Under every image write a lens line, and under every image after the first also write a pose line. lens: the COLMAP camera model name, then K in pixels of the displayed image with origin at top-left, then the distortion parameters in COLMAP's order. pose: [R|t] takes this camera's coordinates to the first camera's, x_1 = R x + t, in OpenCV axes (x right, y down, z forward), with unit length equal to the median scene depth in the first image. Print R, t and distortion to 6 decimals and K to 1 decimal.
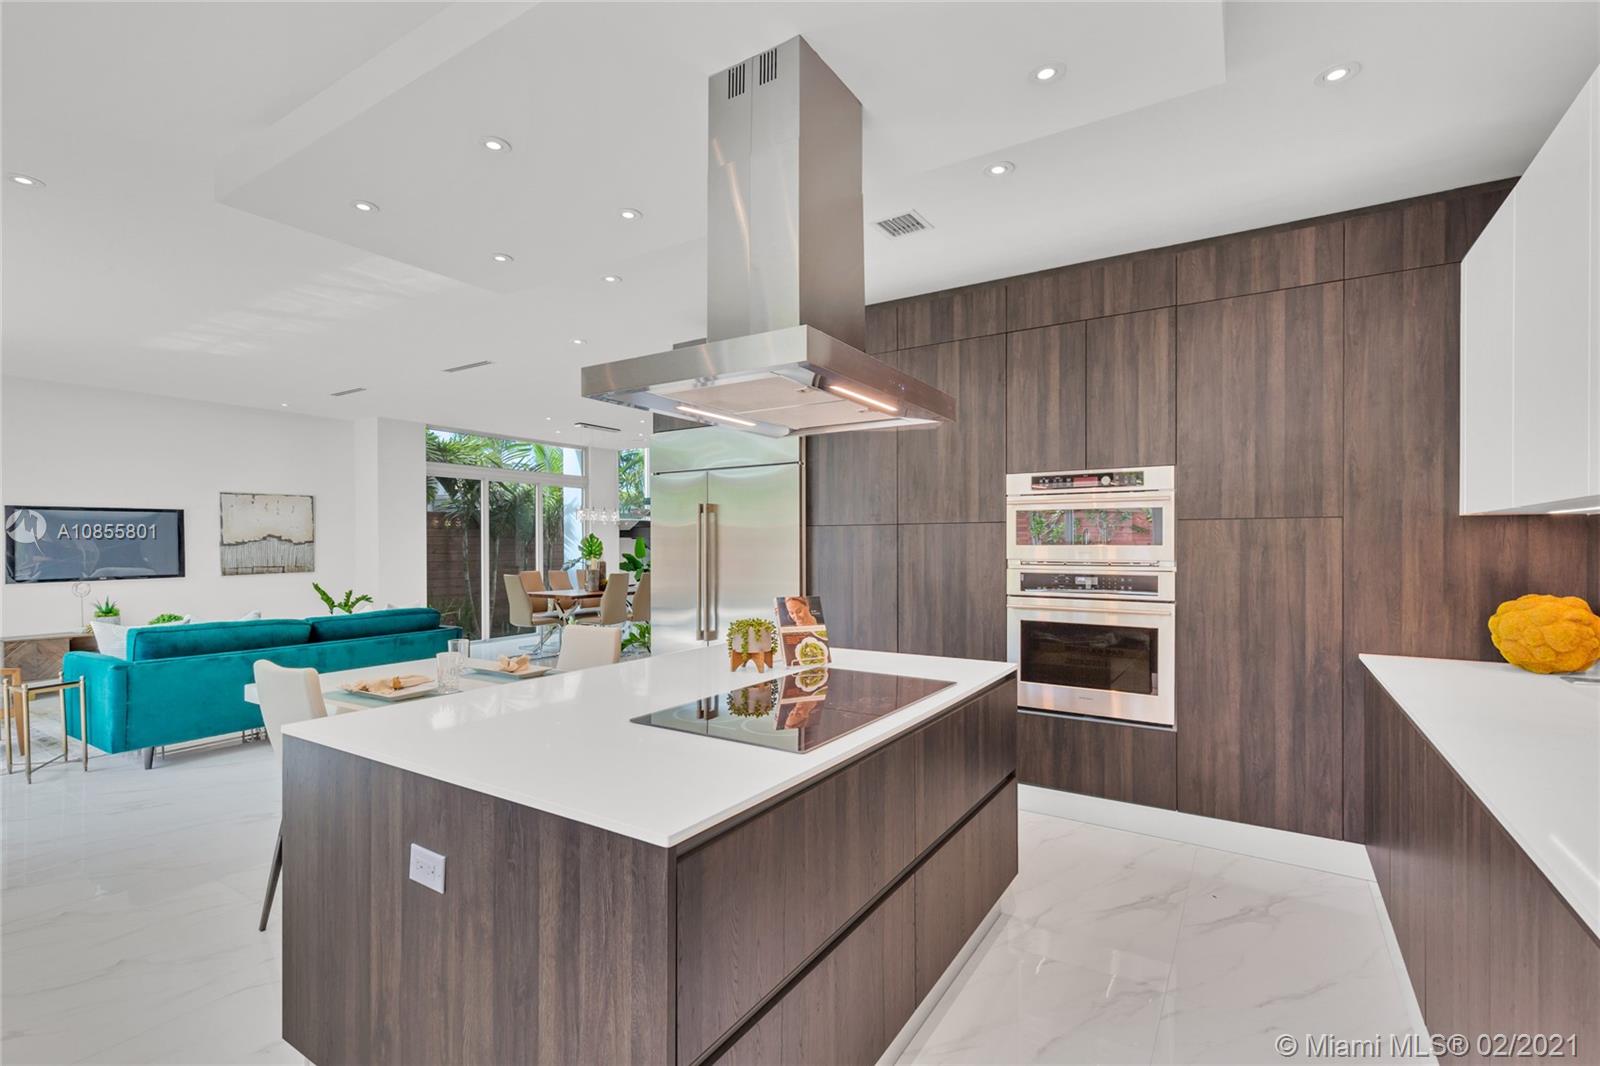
lens RADIAL K [[724.0, 0, 805.6], [0, 724.0, 544.1], [0, 0, 1]] dist [0.004253, -0.000265]
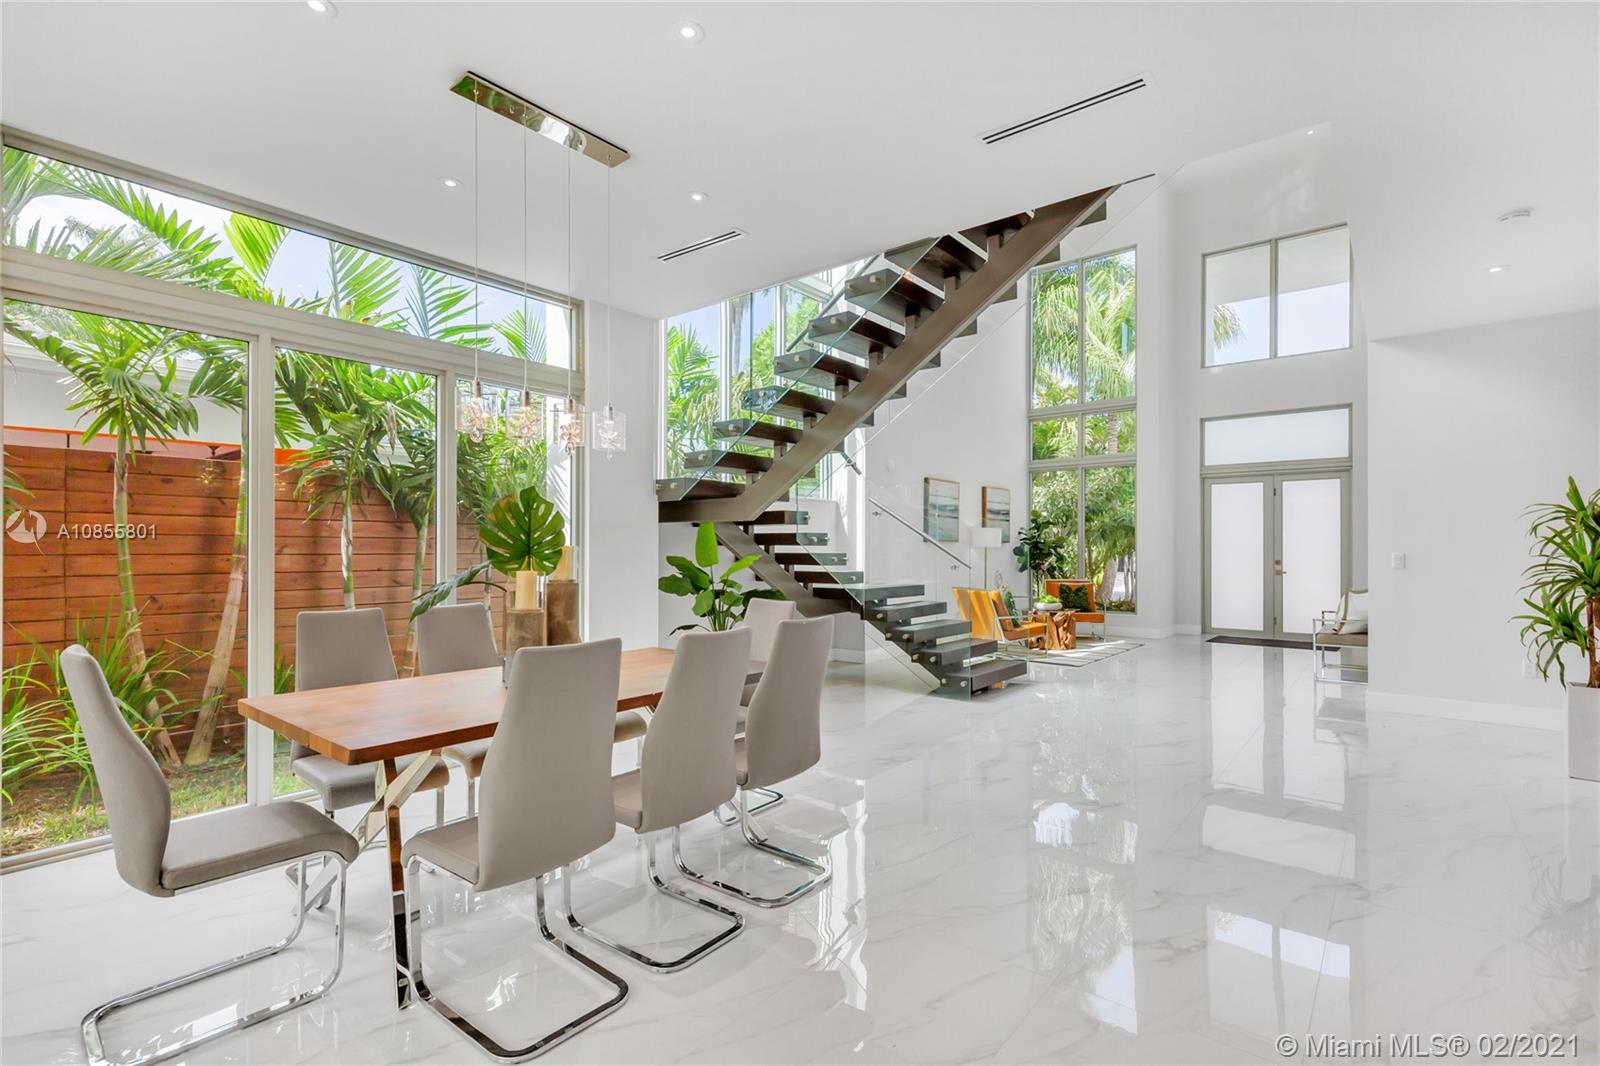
lens RADIAL K [[734.9, 0, 809.1], [0, 734.9, 554.8], [0, 0, 1]] dist [0.009713, 0.000042]
pose [[0.993638, 0.005161, -0.112500, -0.176950], [-0.004270, 0.999958, 0.008167, 0.012866], [0.112537, -0.007634, 0.993618, 0.859843]]
